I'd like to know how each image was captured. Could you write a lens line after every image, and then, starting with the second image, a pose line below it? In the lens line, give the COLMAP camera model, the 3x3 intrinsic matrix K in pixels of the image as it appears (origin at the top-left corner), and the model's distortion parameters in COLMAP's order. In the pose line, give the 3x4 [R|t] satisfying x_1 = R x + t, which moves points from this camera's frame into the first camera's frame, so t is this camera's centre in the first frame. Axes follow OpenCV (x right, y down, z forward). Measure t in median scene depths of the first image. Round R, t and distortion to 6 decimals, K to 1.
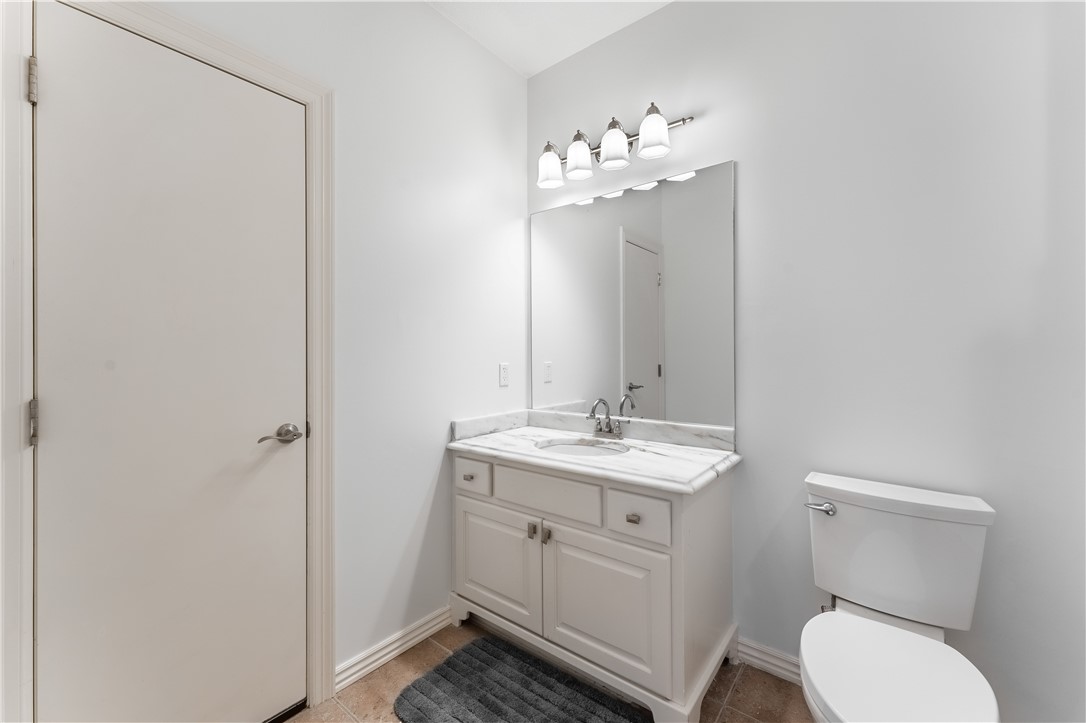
lens RADIAL K [[450.7, 0, 539.3], [0, 450.7, 366.5], [0, 0, 1]] dist [0.001883, -0.000090]
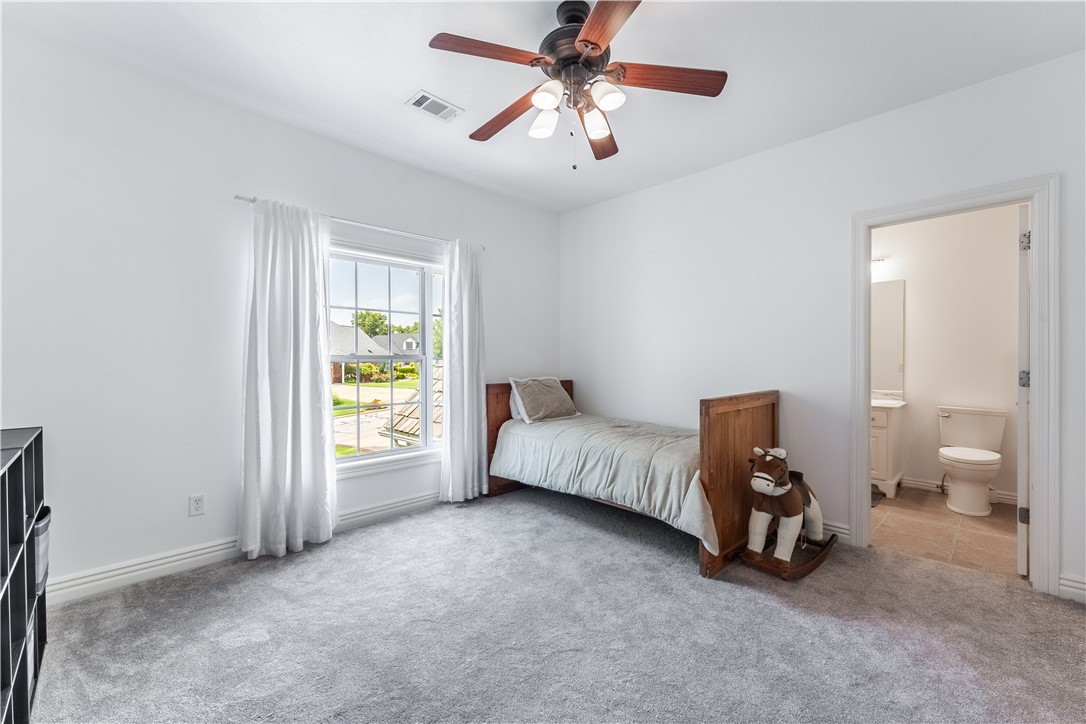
lens RADIAL K [[450.7, 0, 539.3], [0, 450.7, 367.0], [0, 0, 1]] dist [0.001883, -0.000090]
pose [[0.985852, 0.005445, -0.167527, -1.079542], [-0.003910, 0.999947, 0.009488, -0.003230], [0.167570, -0.008699, 0.985822, -1.696578]]
